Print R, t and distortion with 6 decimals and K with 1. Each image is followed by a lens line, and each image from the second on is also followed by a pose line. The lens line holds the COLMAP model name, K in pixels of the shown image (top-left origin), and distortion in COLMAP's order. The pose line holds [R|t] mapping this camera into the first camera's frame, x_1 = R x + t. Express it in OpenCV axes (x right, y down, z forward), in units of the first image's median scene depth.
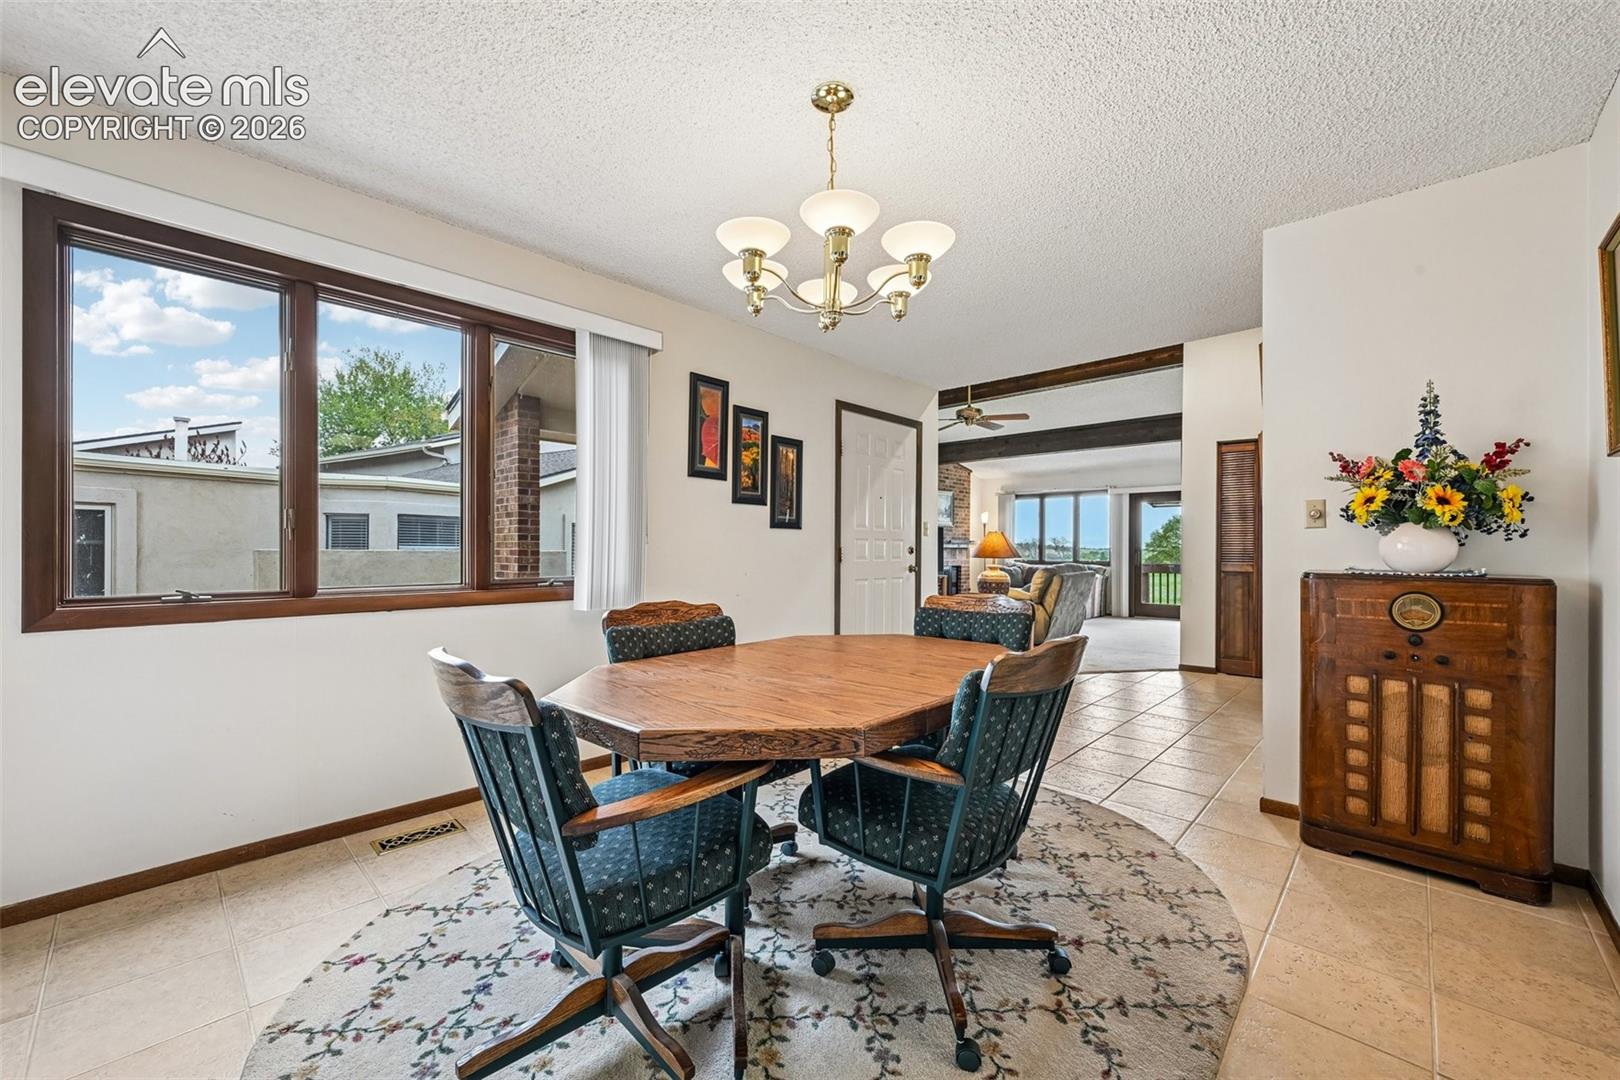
lens RADIAL K [[633.1, 0, 818.4], [0, 633.1, 552.7], [0, 0, 1]] dist [-0.001869, 0.000679]
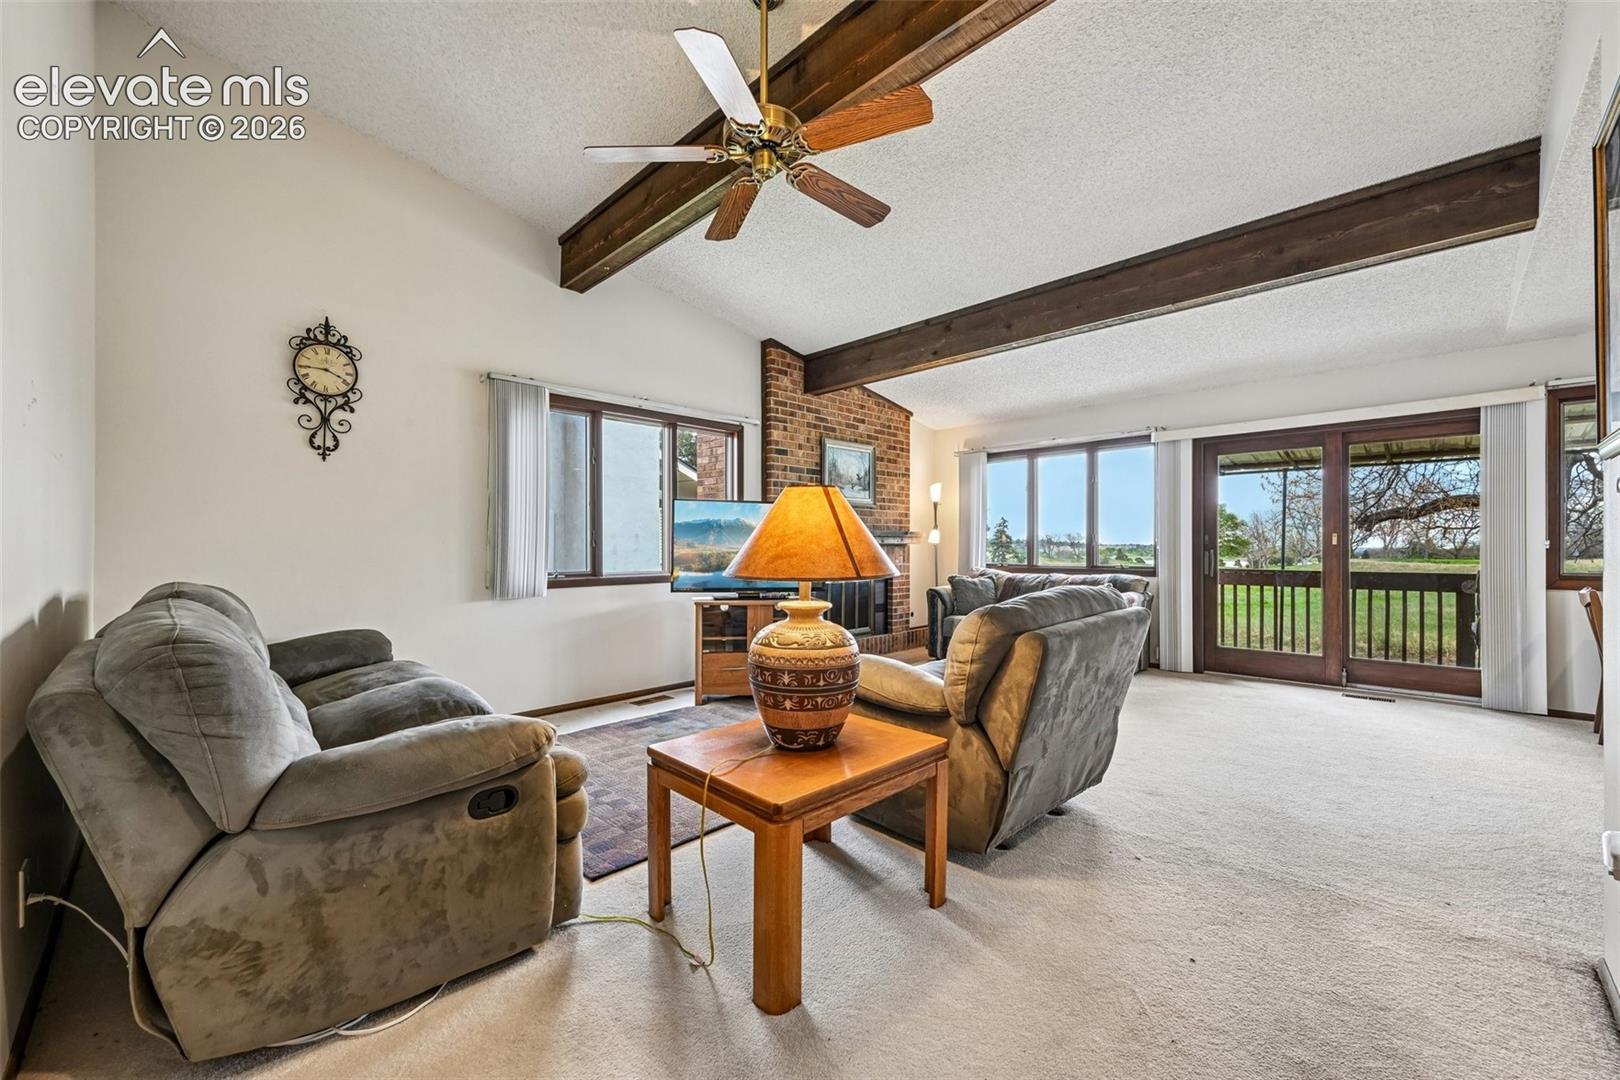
lens RADIAL K [[633.1, 0, 815.8], [0, 633.1, 549.4], [0, 0, 1]] dist [-0.001869, 0.000679]
pose [[0.999687, -0.005620, -0.024379, 0.179786], [0.005560, 0.999981, -0.002500, -0.001775], [0.024393, 0.002364, 0.999700, 0.442129]]
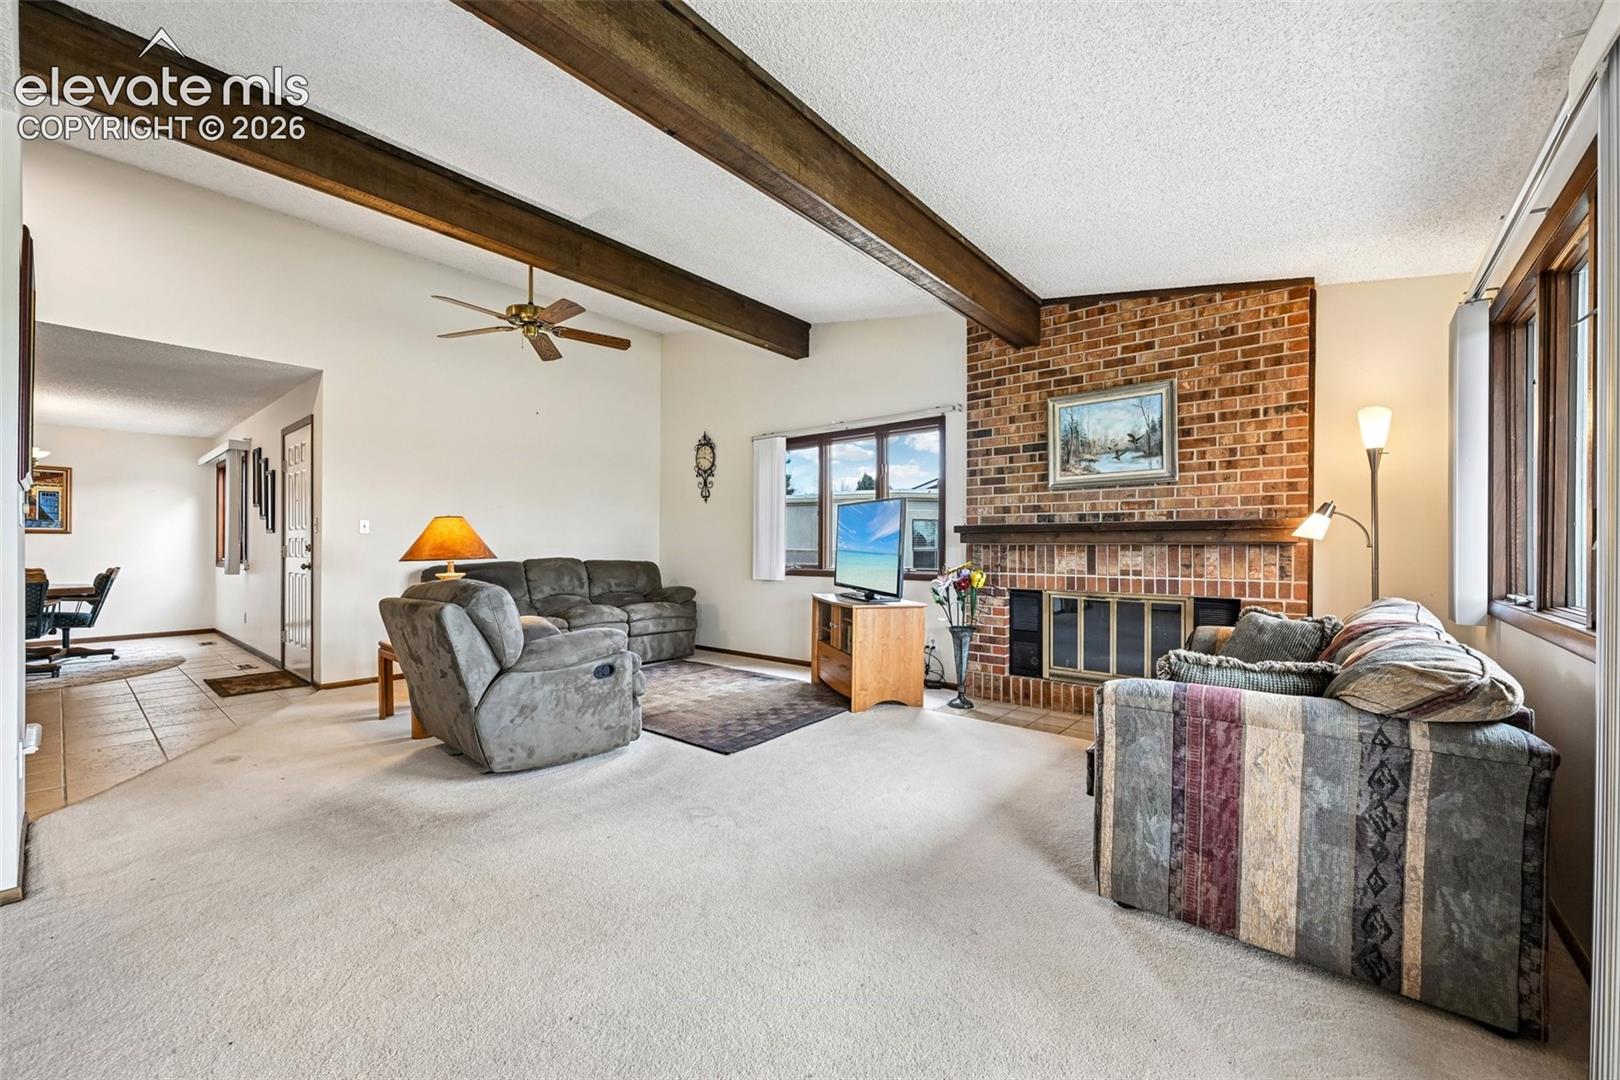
lens RADIAL K [[633.1, 0, 816.8], [0, 633.1, 545.5], [0, 0, 1]] dist [-0.001869, 0.000679]
pose [[0.064970, -0.007264, -0.997861, 0.558968], [-0.010090, 0.999918, -0.007936, -0.001858], [0.997836, 0.010584, 0.064891, 0.814719]]
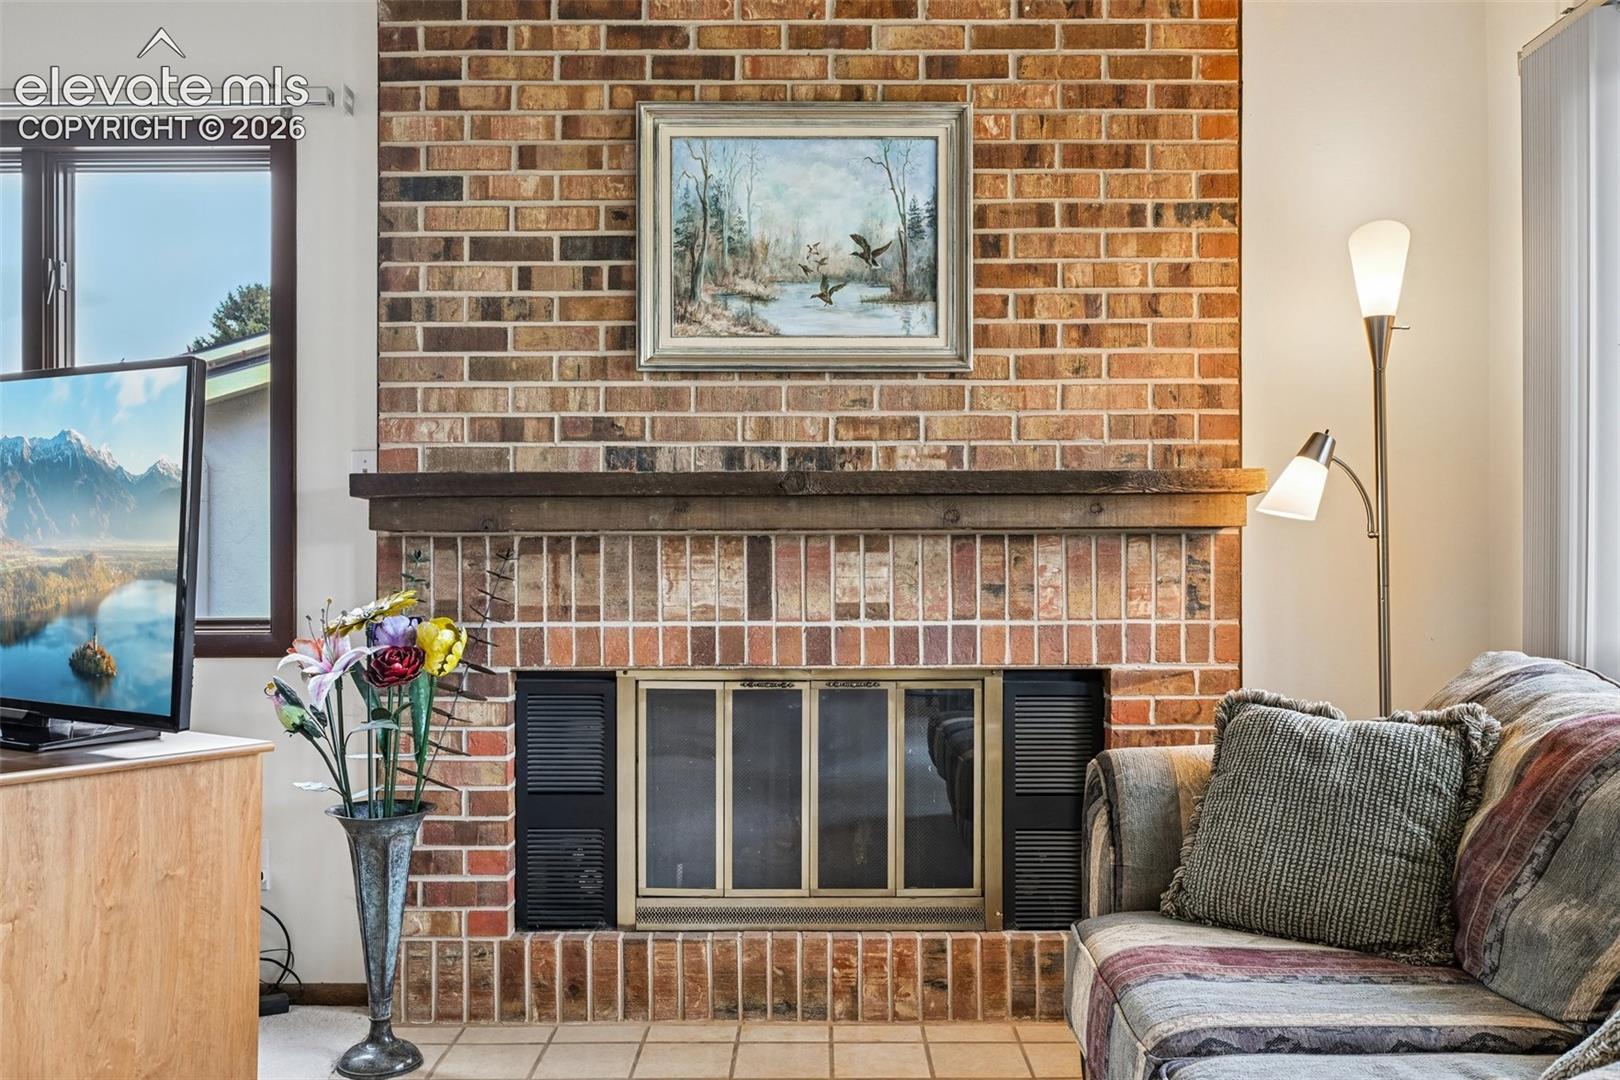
lens RADIAL K [[1396.8, 0, 820.5], [0, 1396.8, 539.2], [0, 0, 1]] dist [-0.005764, 0.001593]
pose [[0.684306, -0.015540, -0.729030, 0.415859], [0.001592, 0.999802, -0.019818, -0.000239], [0.729193, 0.012401, 0.684195, 0.809421]]
